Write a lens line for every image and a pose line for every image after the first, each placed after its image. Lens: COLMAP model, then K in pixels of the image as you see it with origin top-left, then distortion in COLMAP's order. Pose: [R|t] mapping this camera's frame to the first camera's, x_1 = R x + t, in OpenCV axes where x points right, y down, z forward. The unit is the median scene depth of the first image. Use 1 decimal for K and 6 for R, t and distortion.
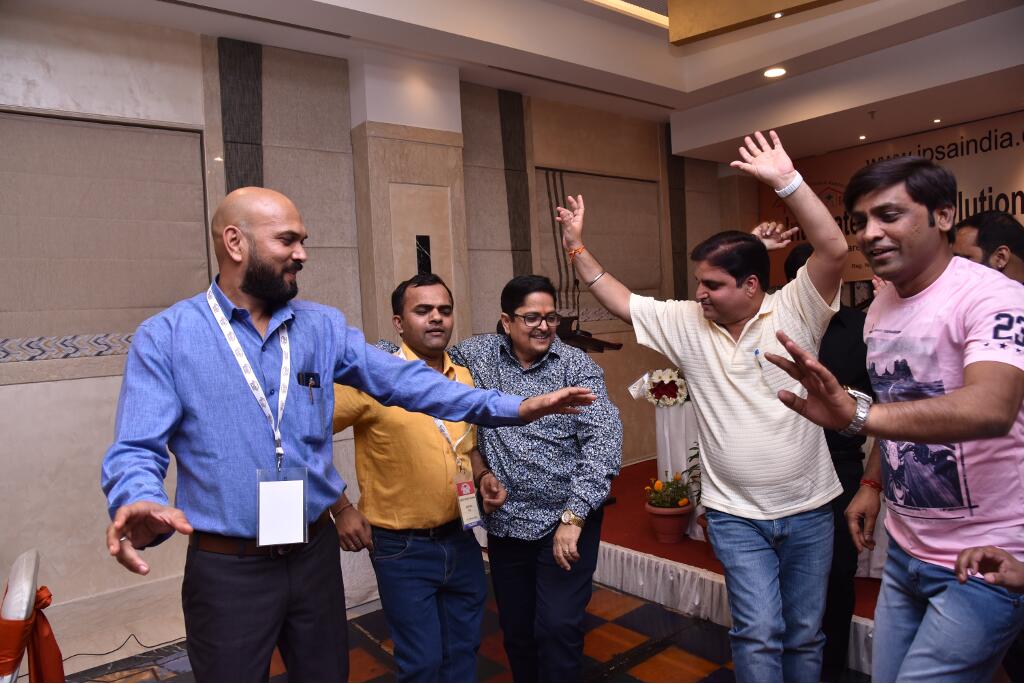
lens RADIAL K [[696.3, 0, 507.3], [0, 696.3, 347.4], [0, 0, 1]] dist [-0.108529, 0.056780]
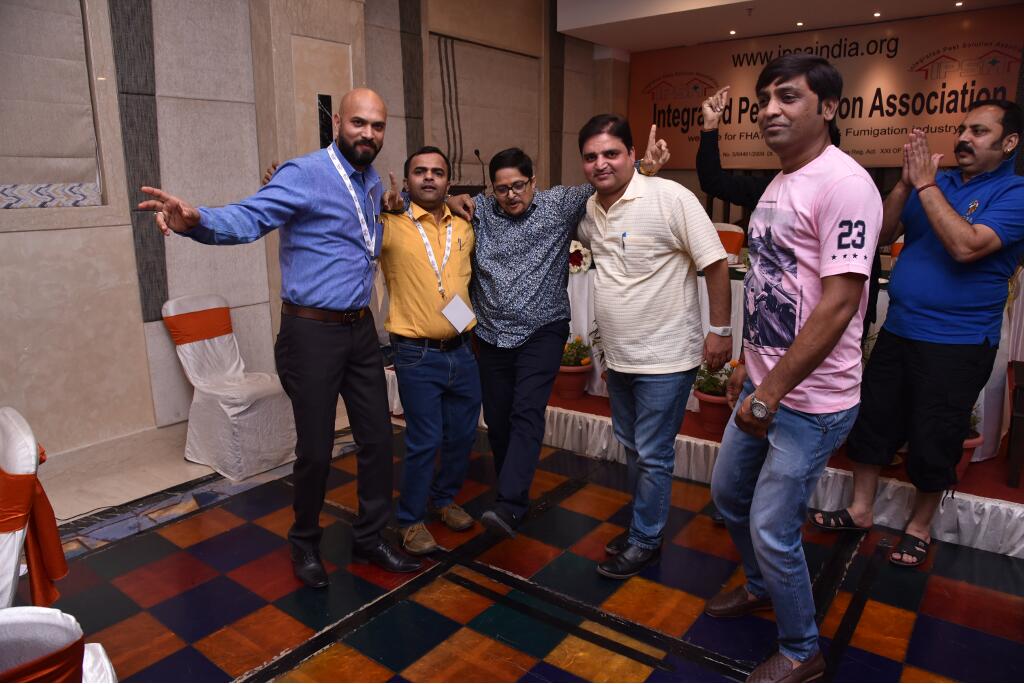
lens RADIAL K [[696.3, 0, 506.5], [0, 696.3, 344.3], [0, 0, 1]] dist [-0.108529, 0.056780]
pose [[0.968836, -0.008555, 0.247554, -0.114686], [-0.032269, 0.986528, 0.160381, 0.019447], [-0.245591, -0.163371, 0.955508, -0.020936]]
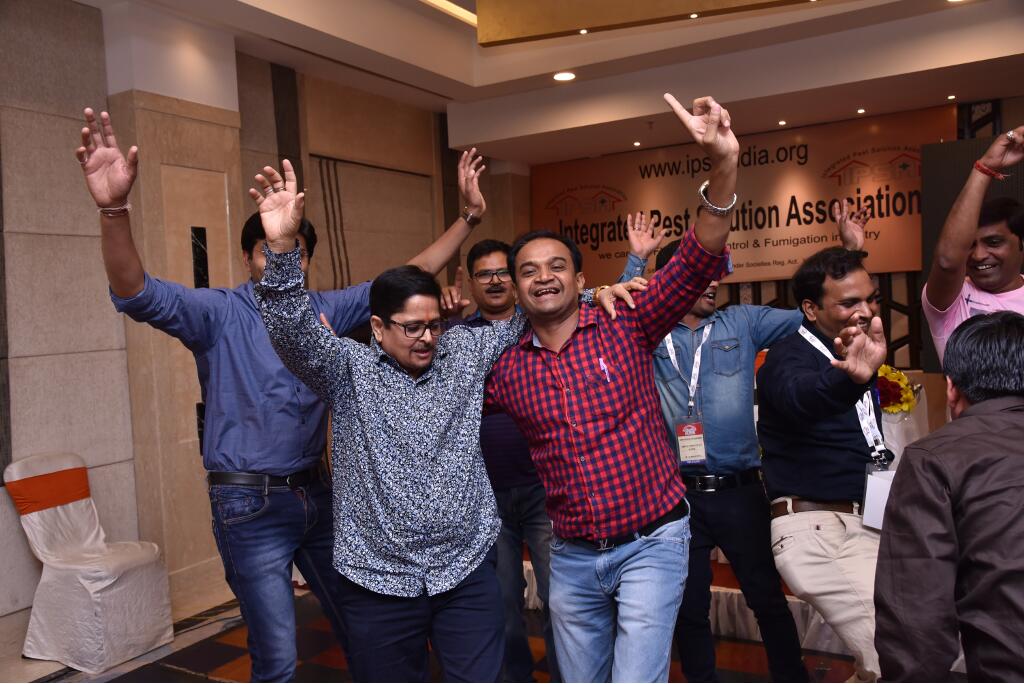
lens RADIAL K [[873.8, 0, 506.9], [0, 873.8, 347.7], [0, 0, 1]] dist [-0.025195, 0.085105]
pose [[0.930978, -0.004674, 0.365044, -0.161589], [0.013063, 0.999704, -0.020513, 0.018524], [-0.364840, 0.023866, 0.930764, -0.162872]]
